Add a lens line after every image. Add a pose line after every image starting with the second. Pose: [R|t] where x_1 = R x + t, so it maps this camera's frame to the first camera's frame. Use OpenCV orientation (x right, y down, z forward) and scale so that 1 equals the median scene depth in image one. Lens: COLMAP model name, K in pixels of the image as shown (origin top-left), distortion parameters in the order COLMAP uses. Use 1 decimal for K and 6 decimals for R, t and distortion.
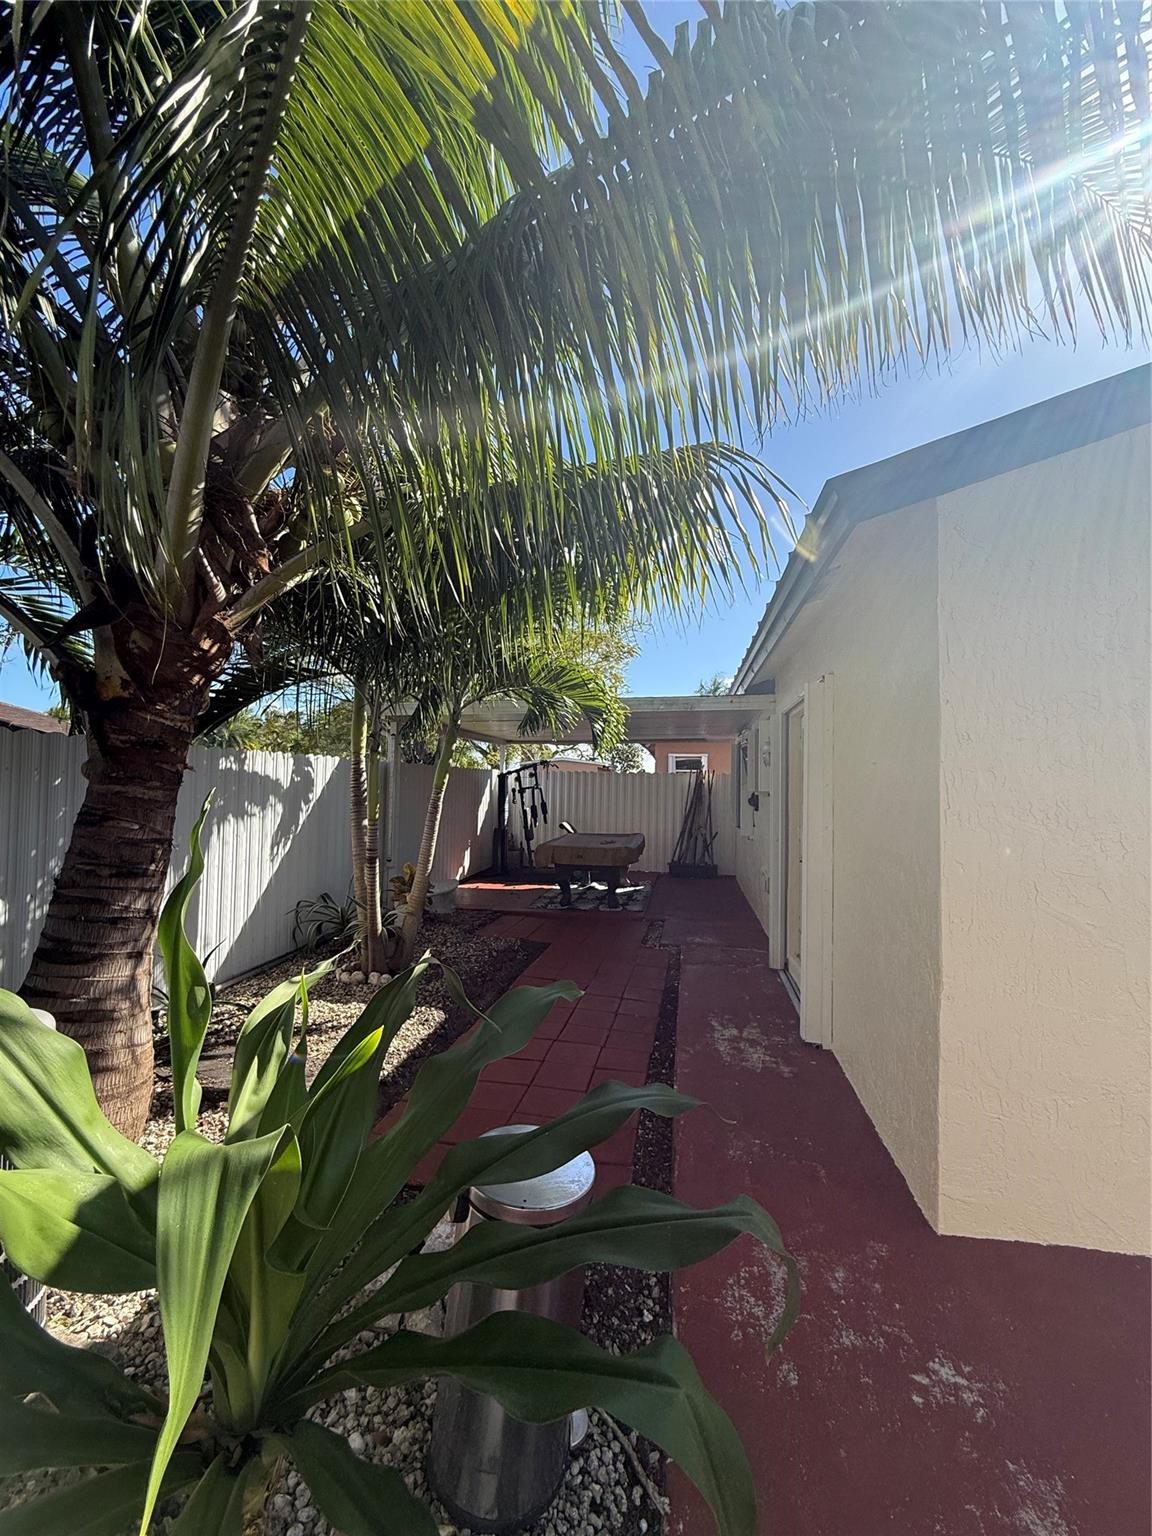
lens RADIAL K [[612.6, 0, 577.5], [0, 612.6, 766.7], [0, 0, 1]] dist [0.000404, -0.000155]
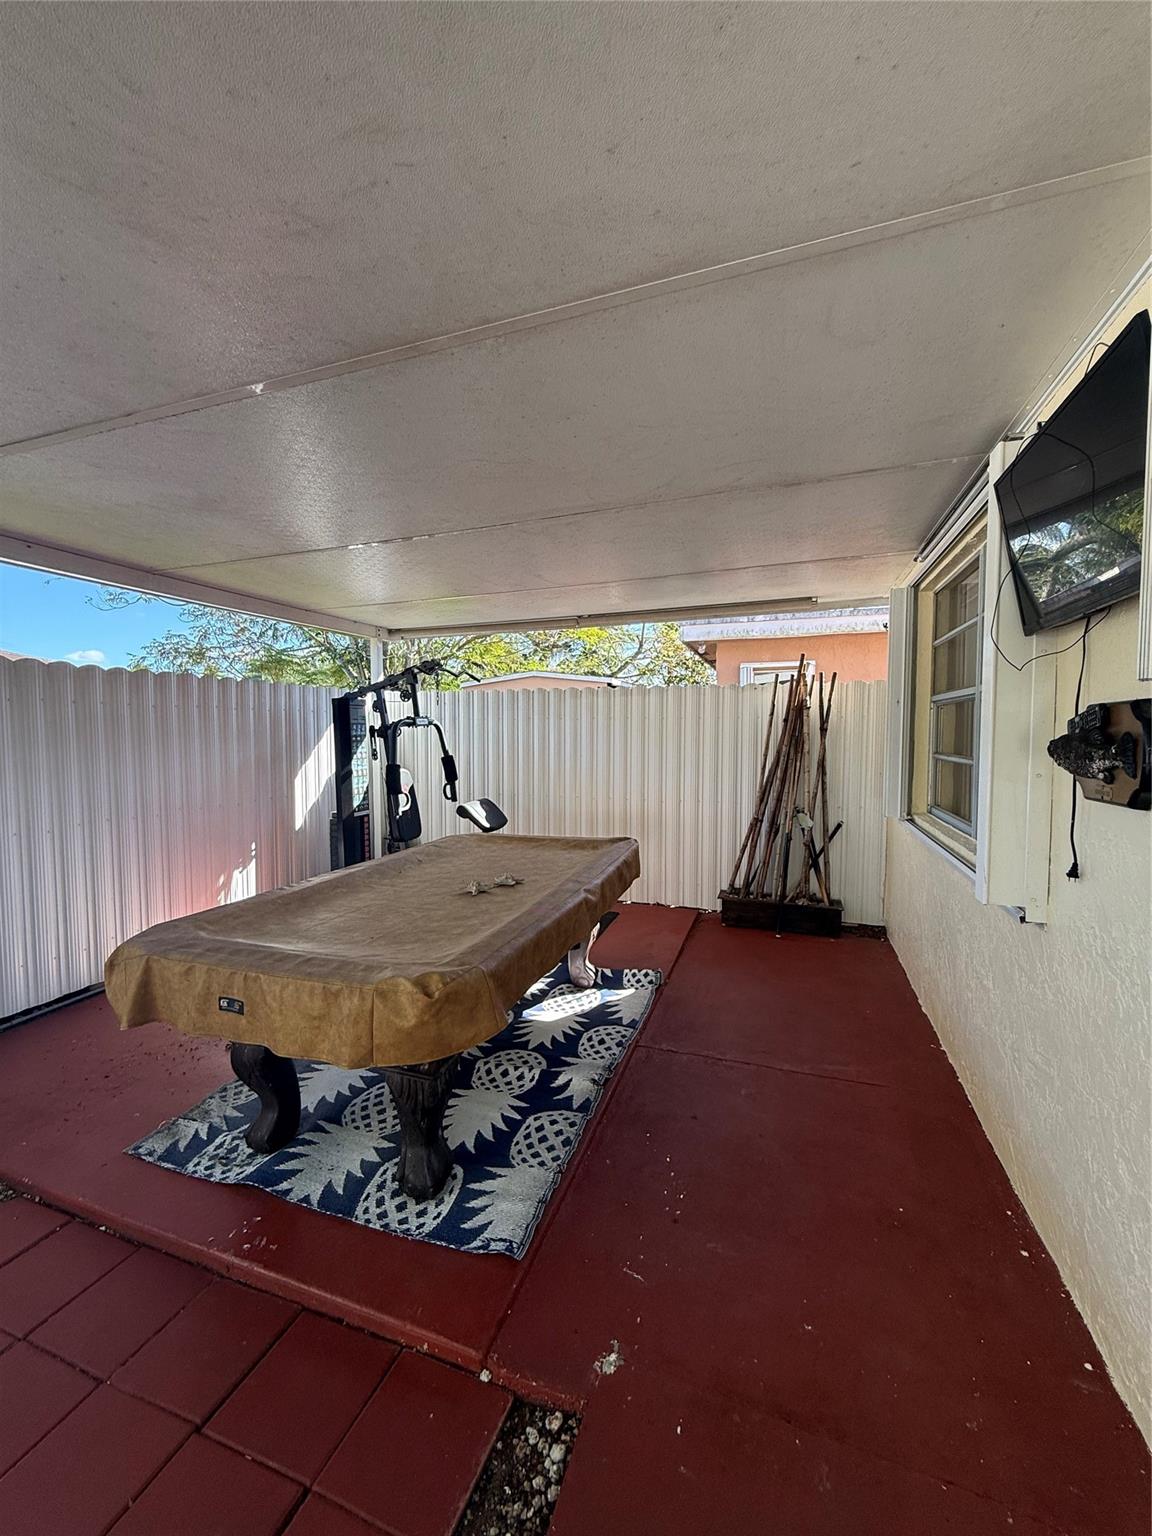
lens RADIAL K [[612.6, 0, 570.5], [0, 612.6, 767.5], [0, 0, 1]] dist [0.000404, -0.000155]
pose [[0.986906, -0.005240, -0.161211, 0.114856], [0.019775, 0.995863, 0.088690, 0.028388], [0.160079, -0.090717, 0.982927, 0.569591]]
